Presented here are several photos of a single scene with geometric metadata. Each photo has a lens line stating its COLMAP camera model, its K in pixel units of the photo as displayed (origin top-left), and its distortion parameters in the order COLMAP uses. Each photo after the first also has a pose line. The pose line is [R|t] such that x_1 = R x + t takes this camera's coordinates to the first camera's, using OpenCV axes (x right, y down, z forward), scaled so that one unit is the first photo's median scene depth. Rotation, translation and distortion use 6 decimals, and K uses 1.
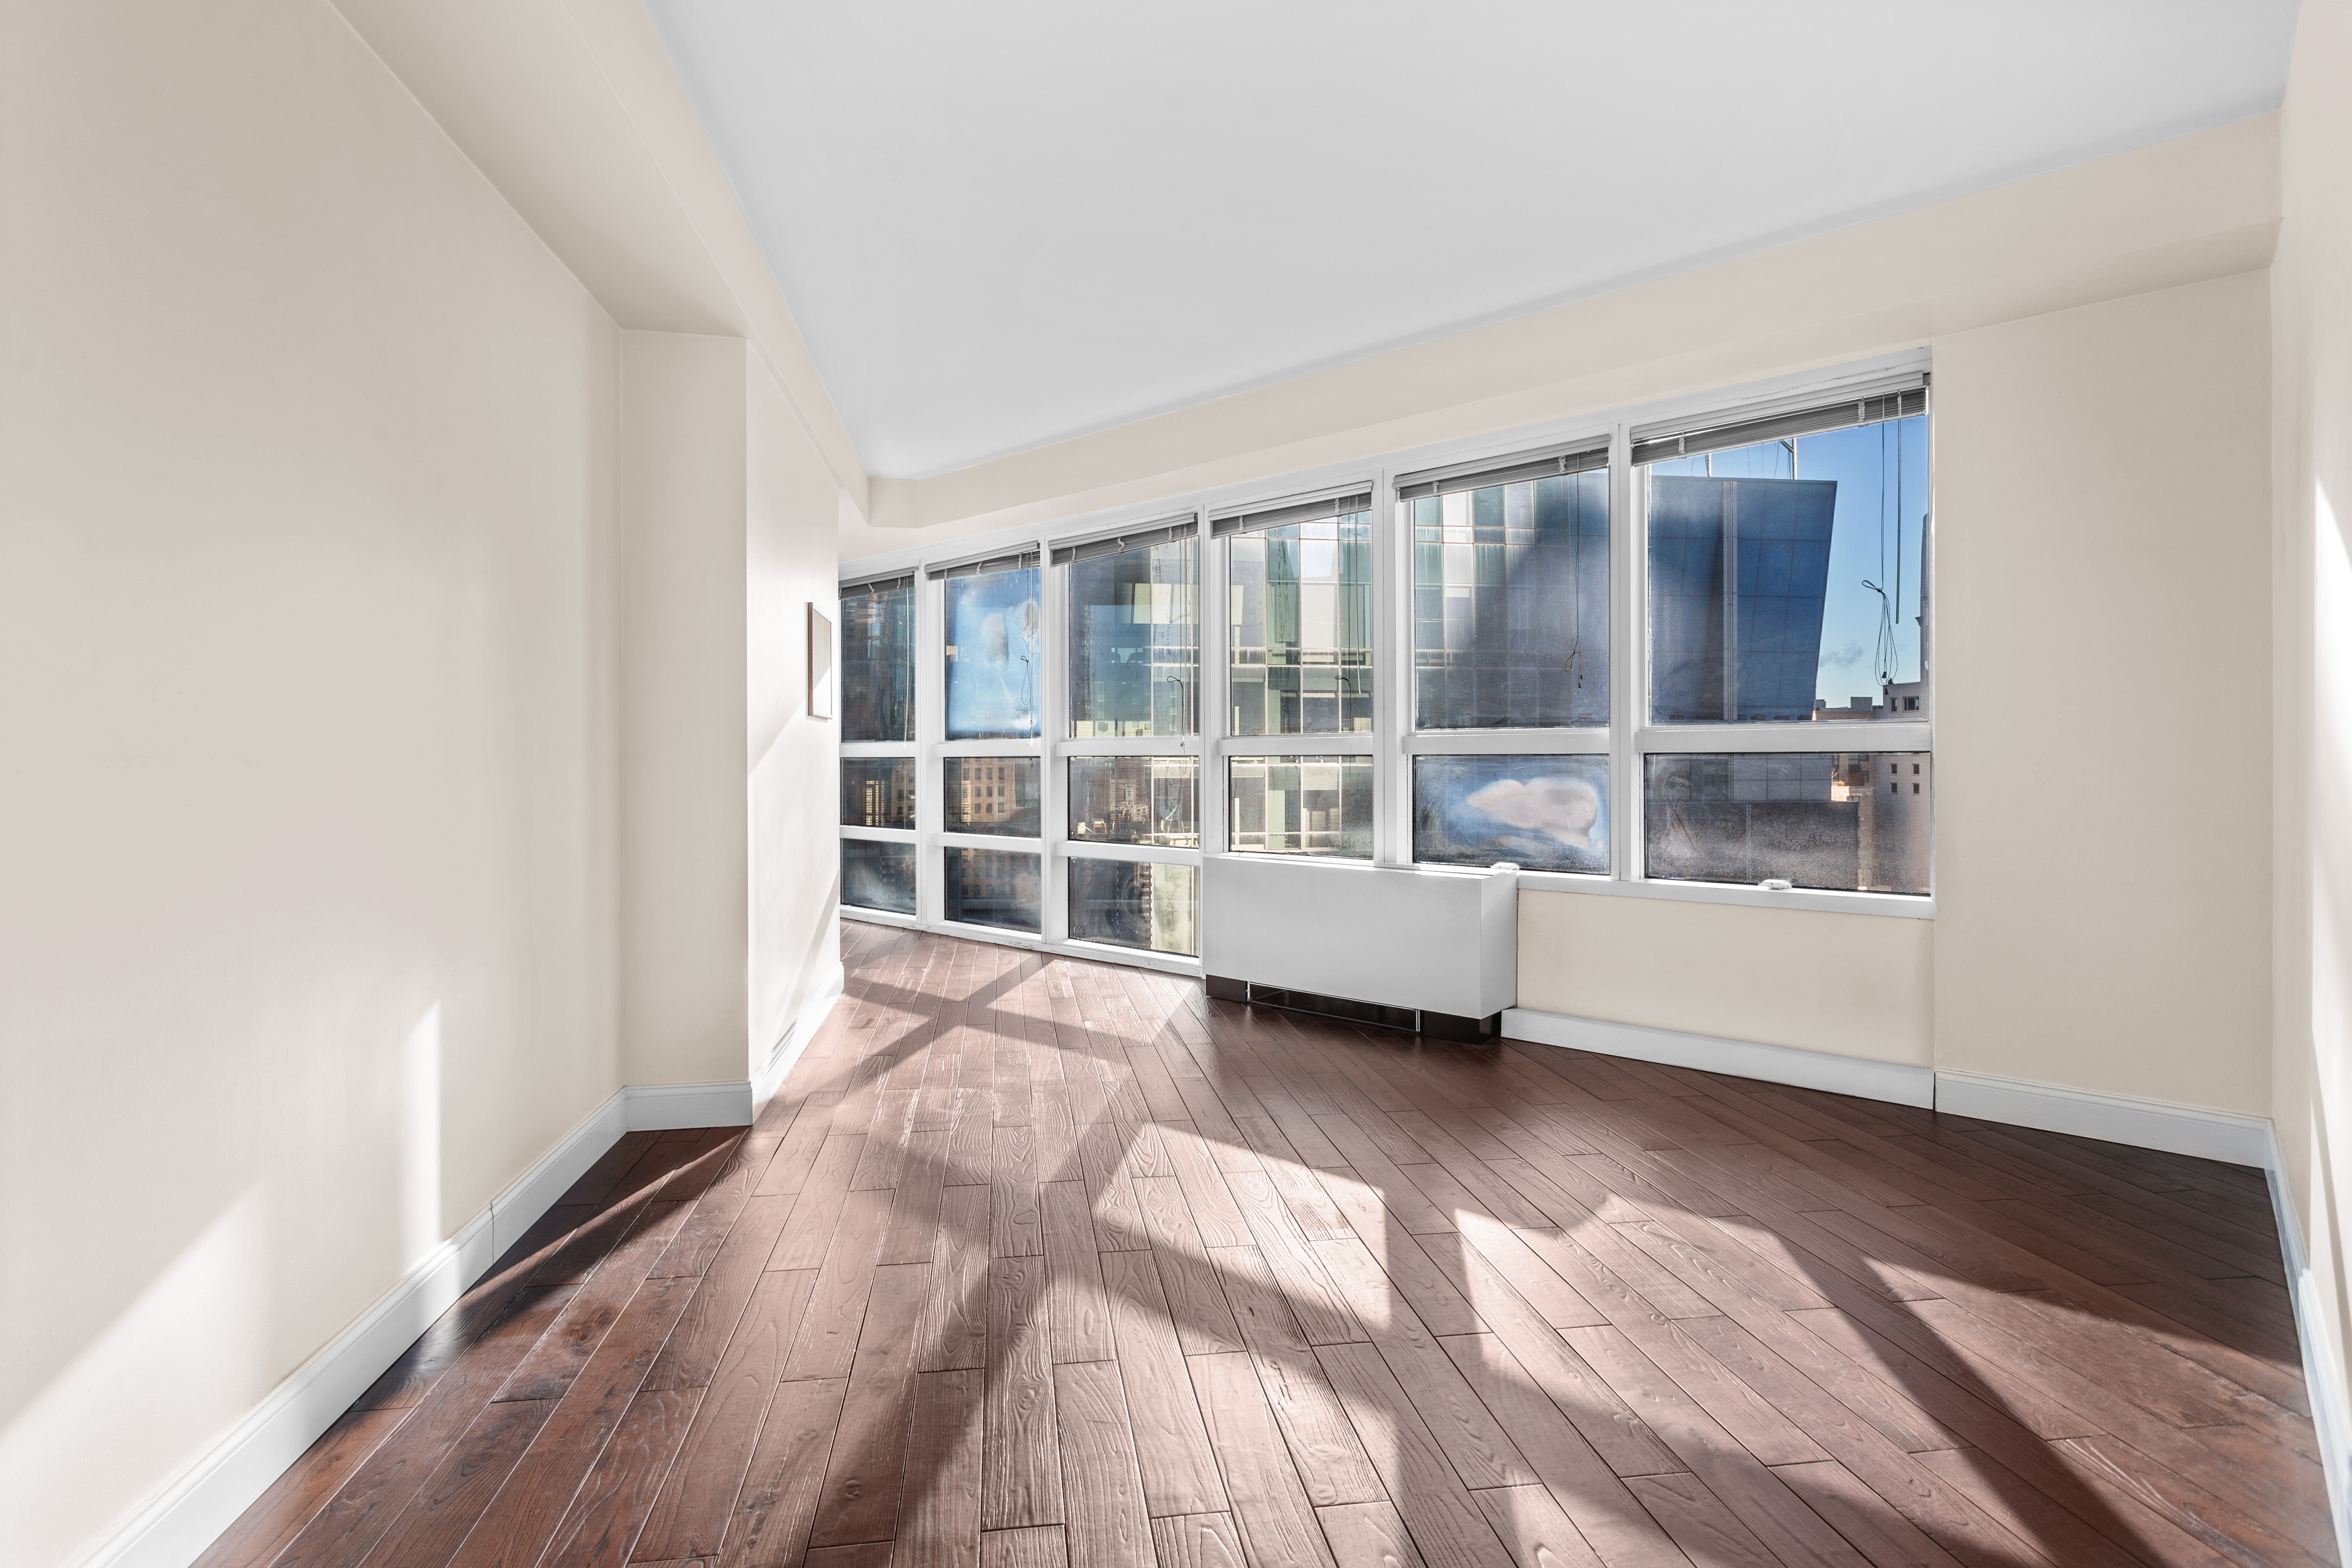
lens RADIAL K [[1150.7, 0, 1176.0], [0, 1150.7, 784.0], [0, 0, 1]] dist [0.000379, 0.000008]
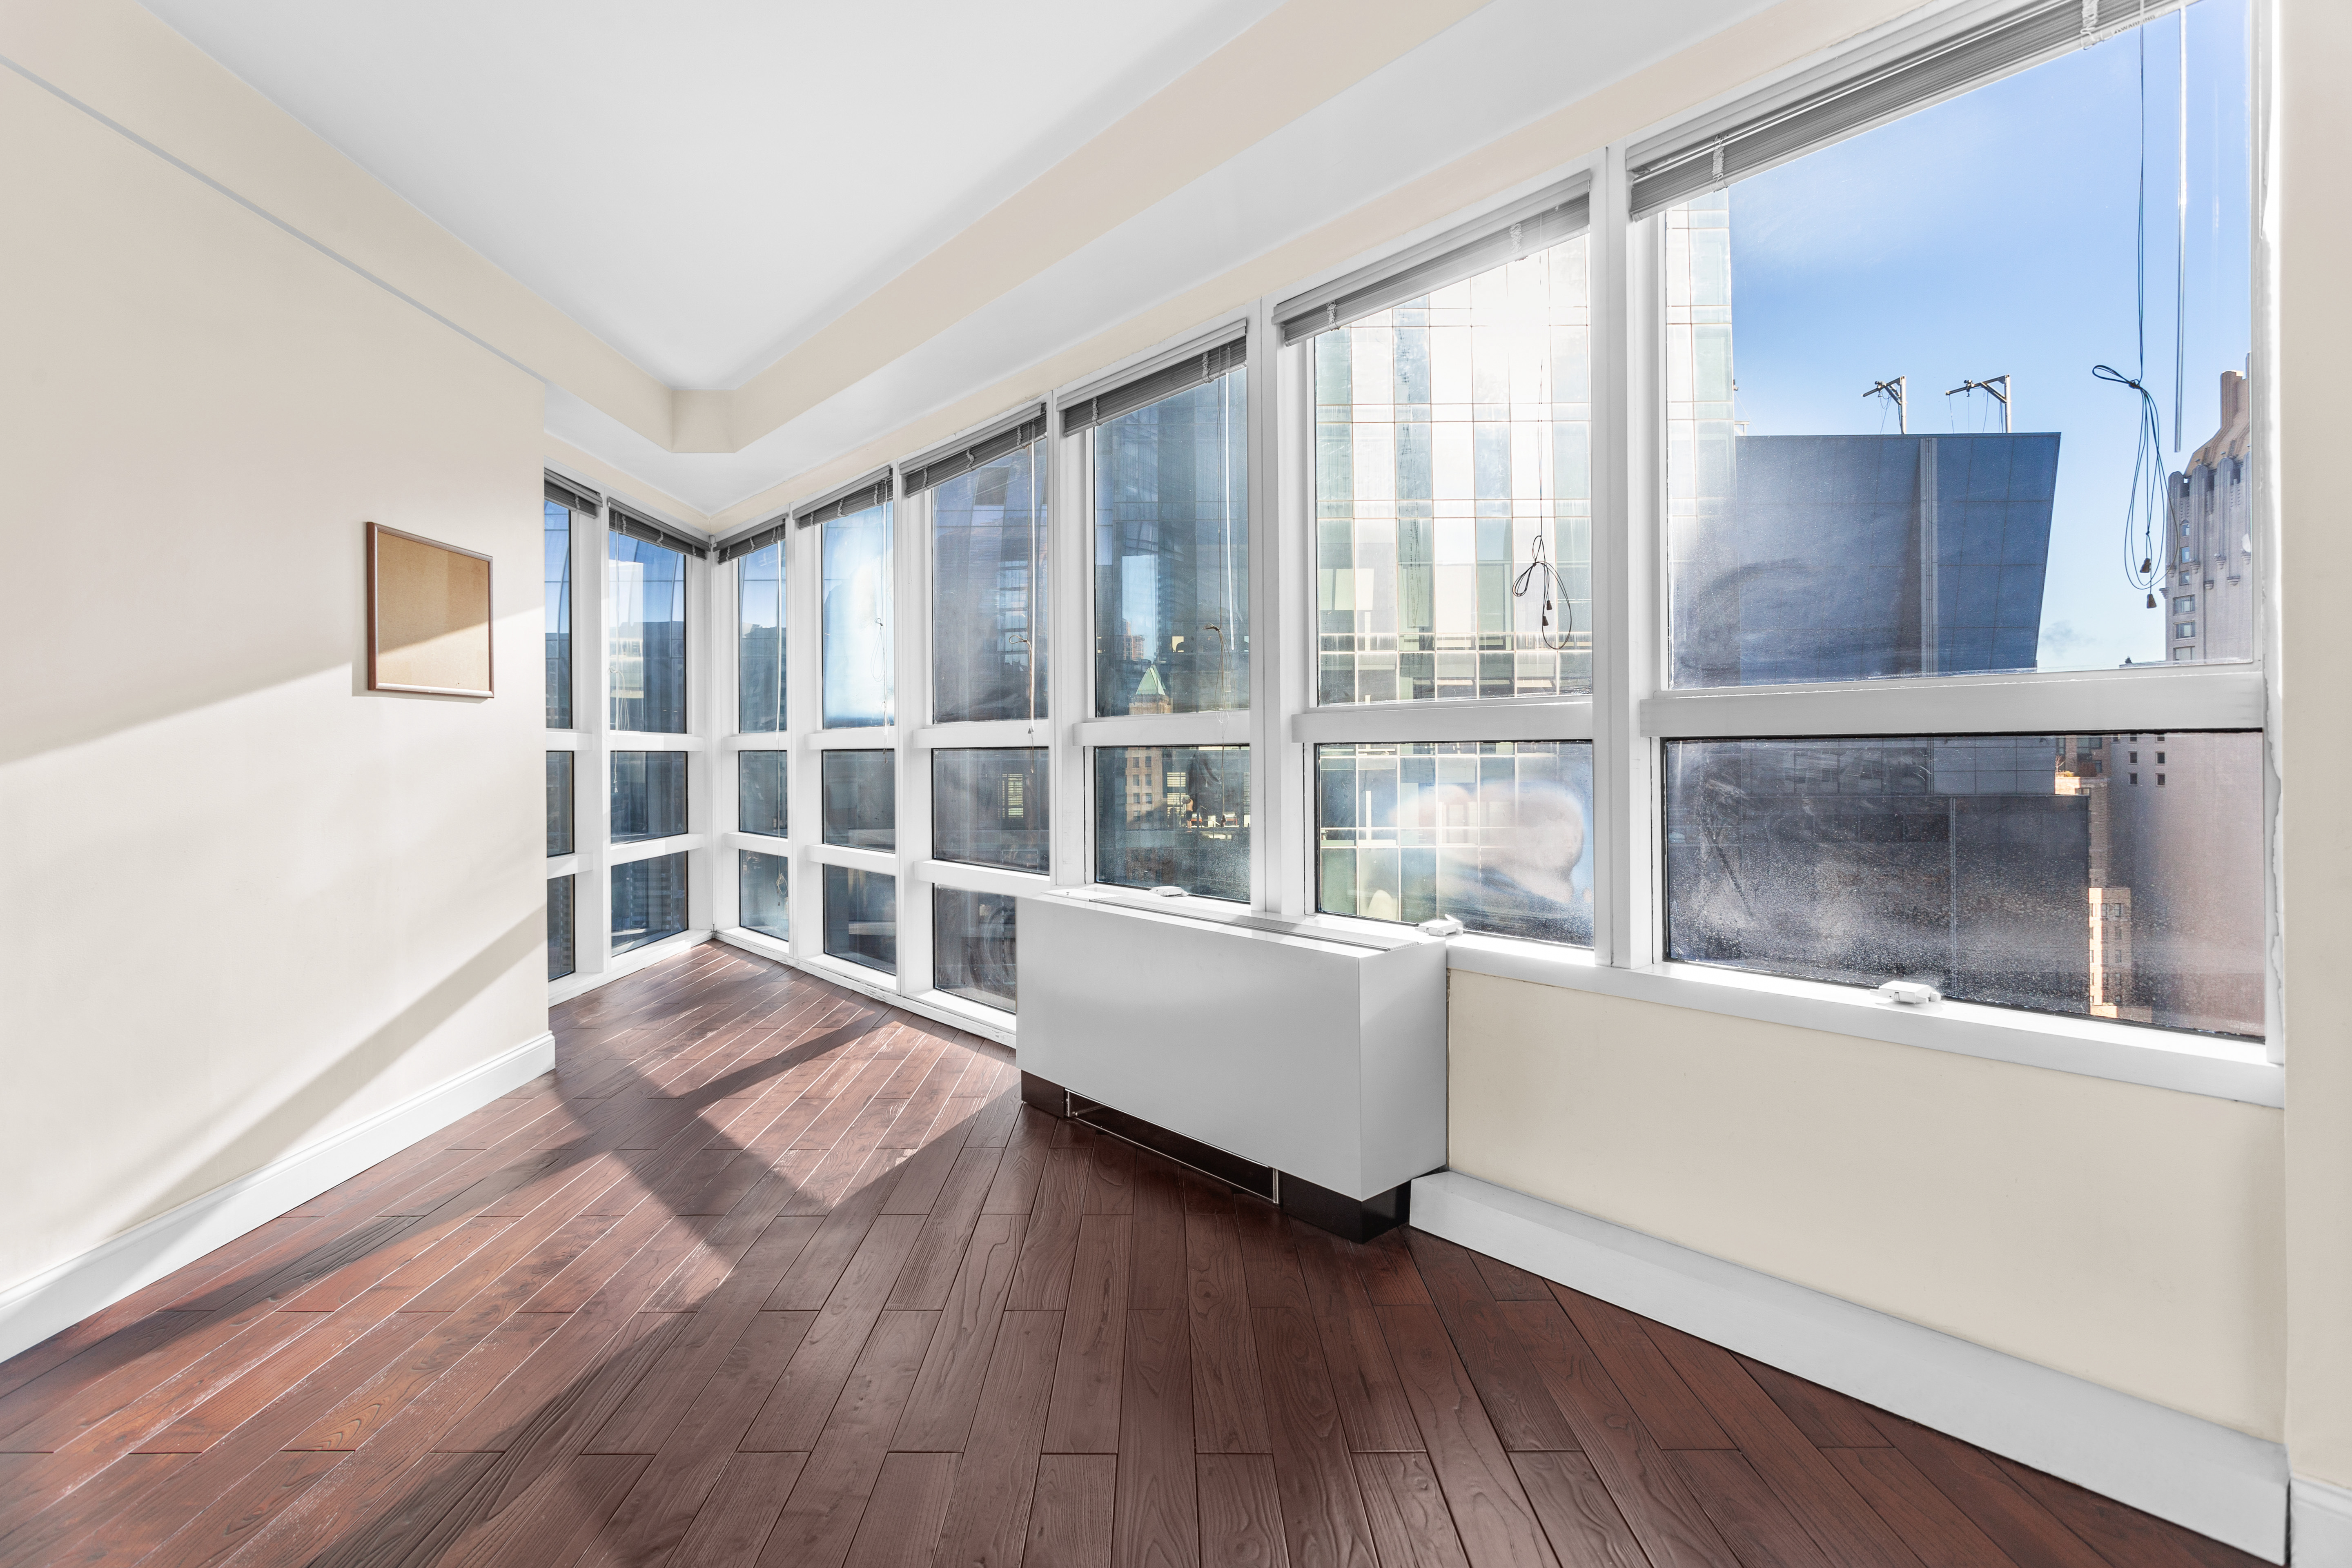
lens RADIAL K [[1130.4, 0, 1174.0], [0, 1130.4, 767.2], [0, 0, 1]] dist [0.028734, -0.019244]
pose [[0.990161, -0.001792, -0.139920, 0.166197], [0.000851, 0.999977, -0.006785, -0.006183], [0.139929, 0.006599, 0.990140, 0.278924]]
